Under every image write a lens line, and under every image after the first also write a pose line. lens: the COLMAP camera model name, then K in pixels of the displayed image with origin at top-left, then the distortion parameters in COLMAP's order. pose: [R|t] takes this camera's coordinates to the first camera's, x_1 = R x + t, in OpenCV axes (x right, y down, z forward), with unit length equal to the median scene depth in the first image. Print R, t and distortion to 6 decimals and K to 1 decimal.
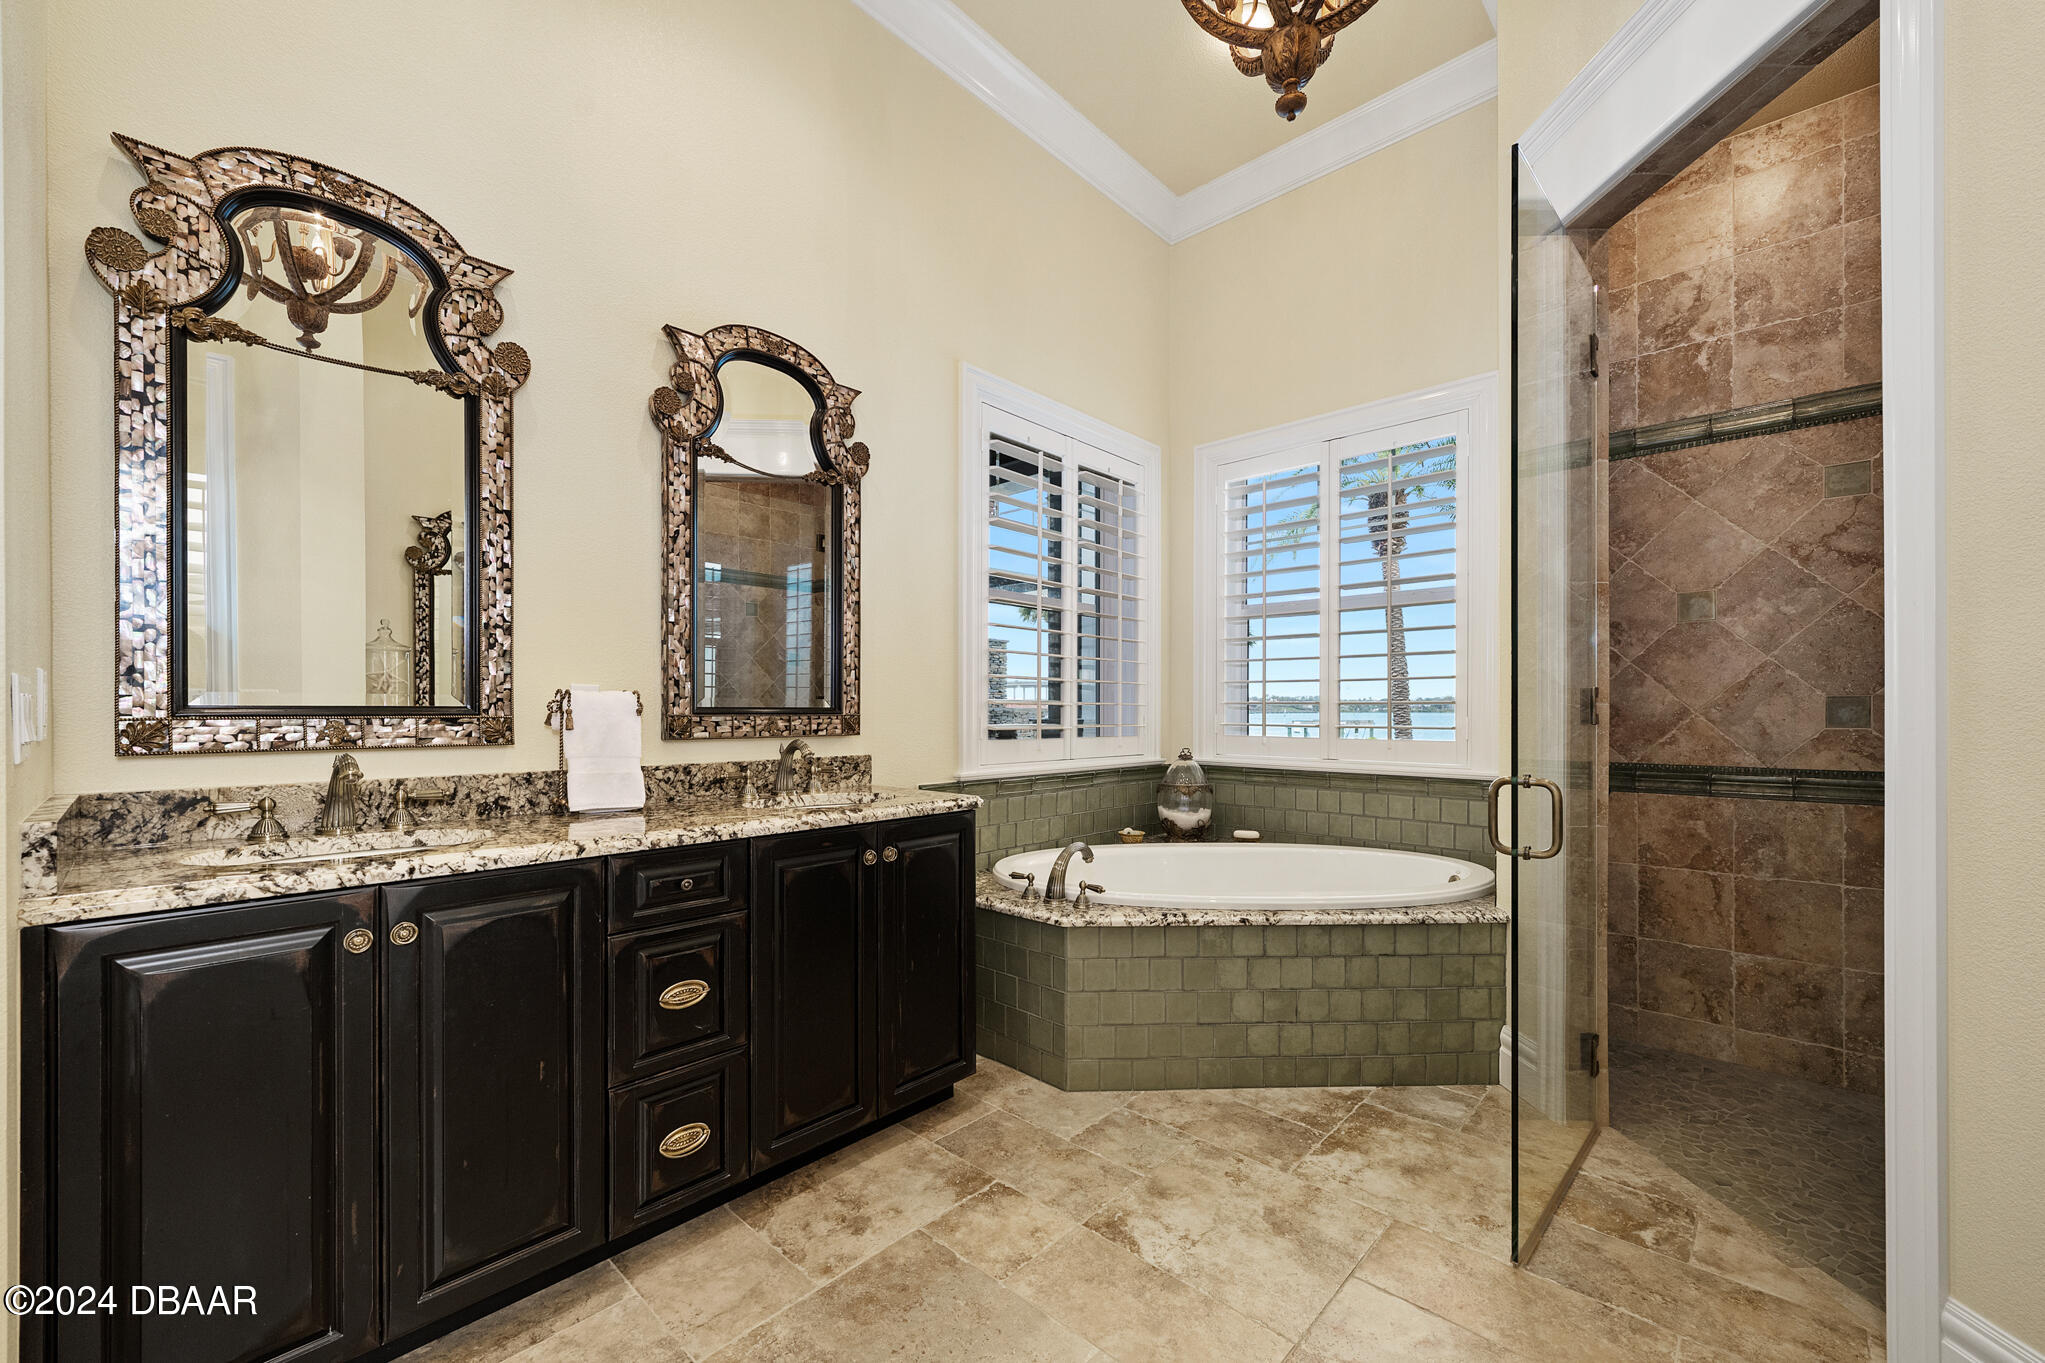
lens RADIAL K [[811.4, 0, 1026.6], [0, 811.4, 696.8], [0, 0, 1]] dist [0.001797, 0.000213]
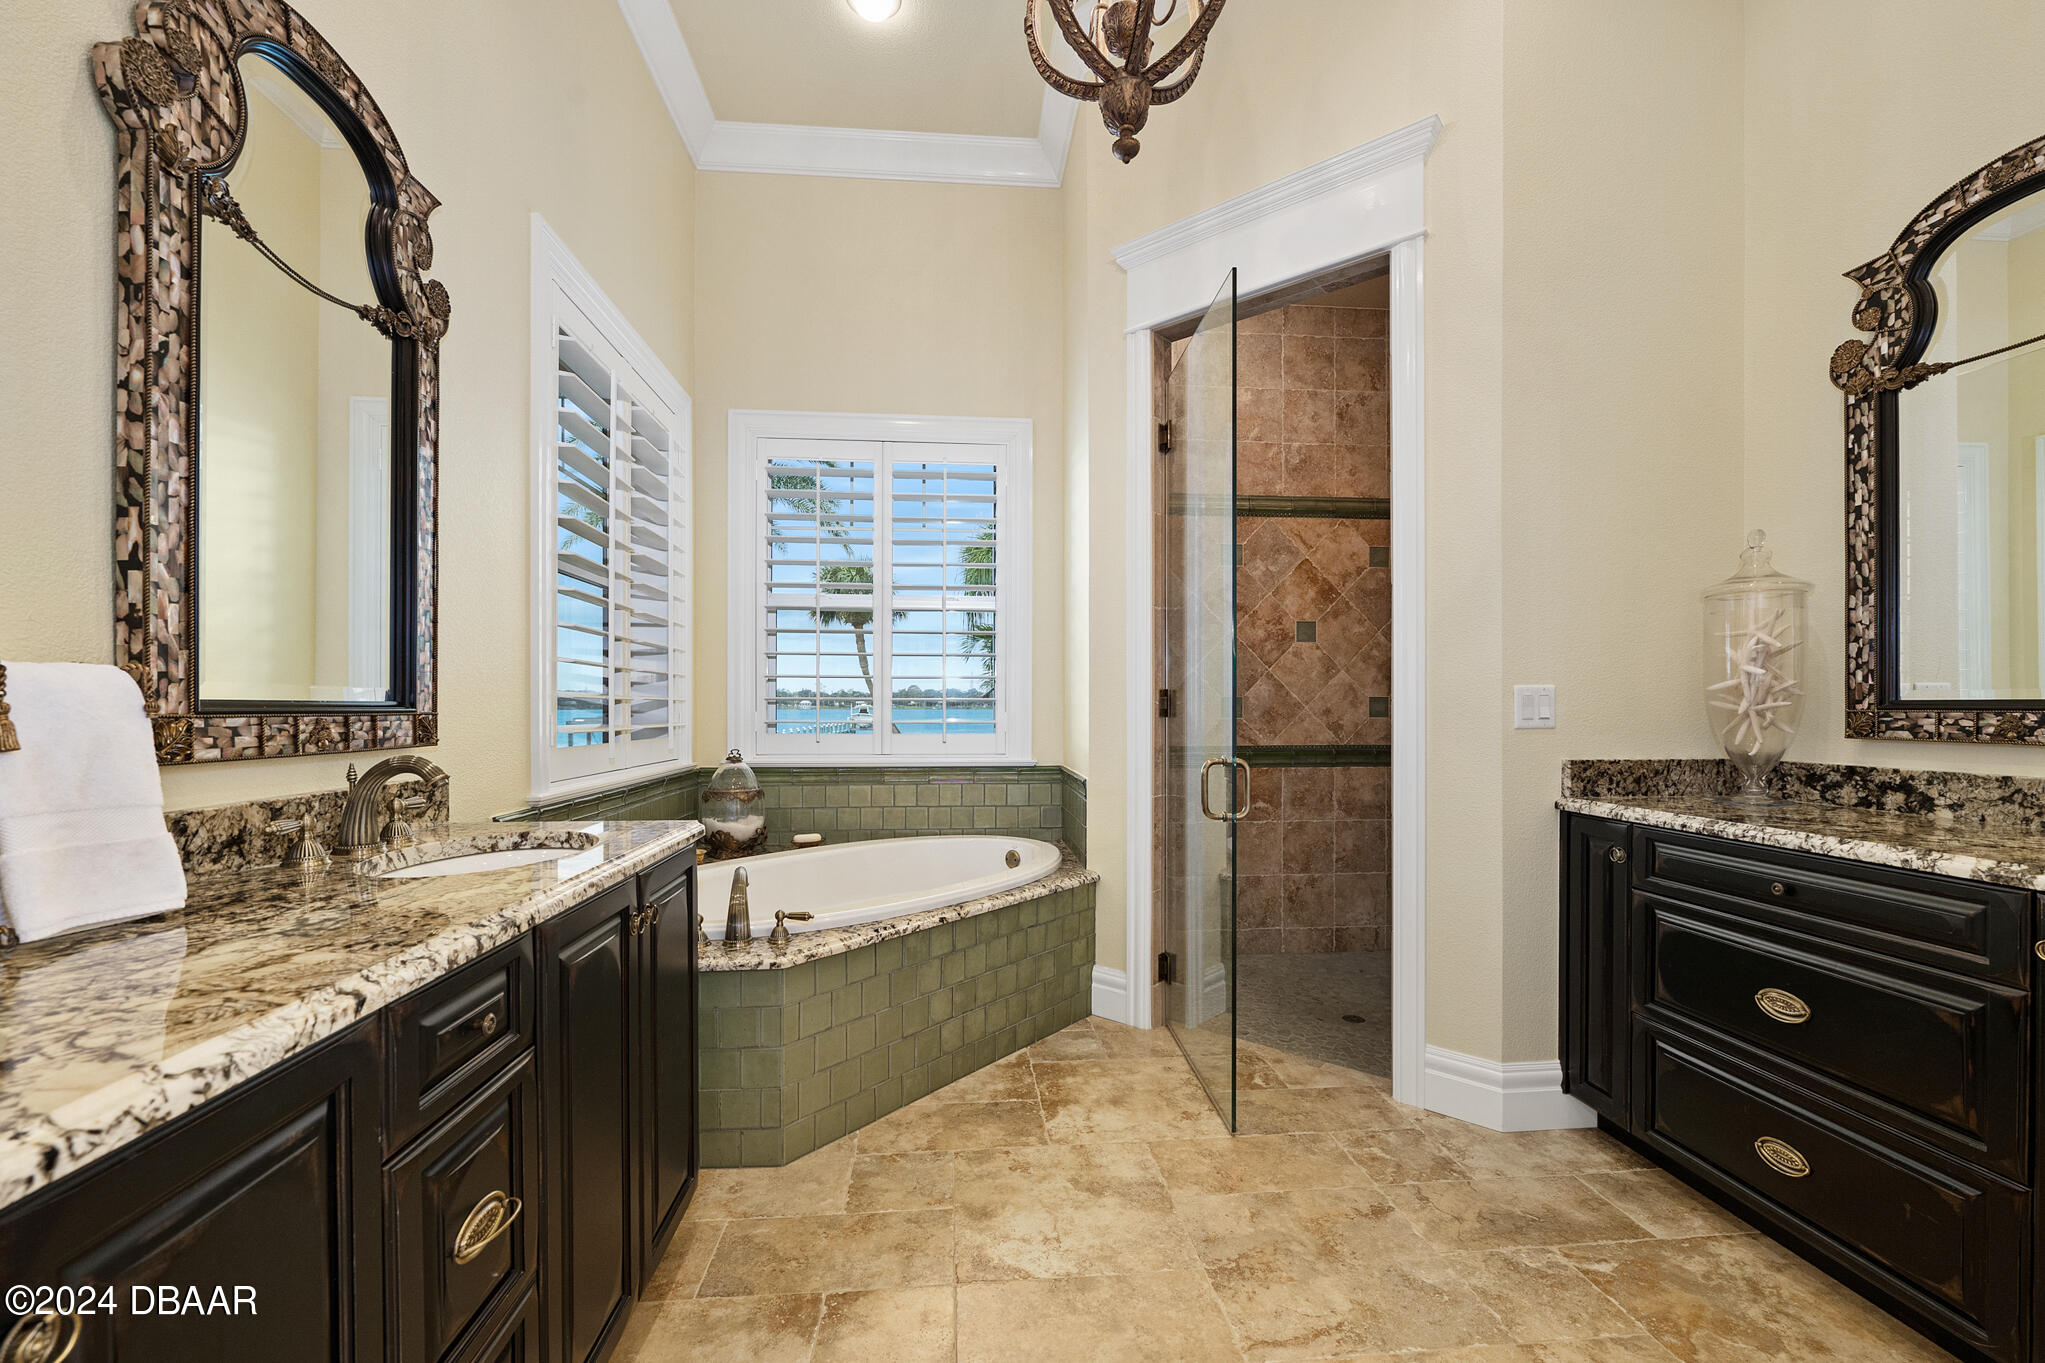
lens RADIAL K [[834.1, 0, 1016.9], [0, 834.1, 695.4], [0, 0, 1]] dist [-0.002209, -0.000592]
pose [[0.668252, 0.010673, 0.743858, -0.425906], [-0.013588, 0.999905, -0.002141, 0.003841], [-0.743811, -0.008677, 0.668334, 0.254667]]
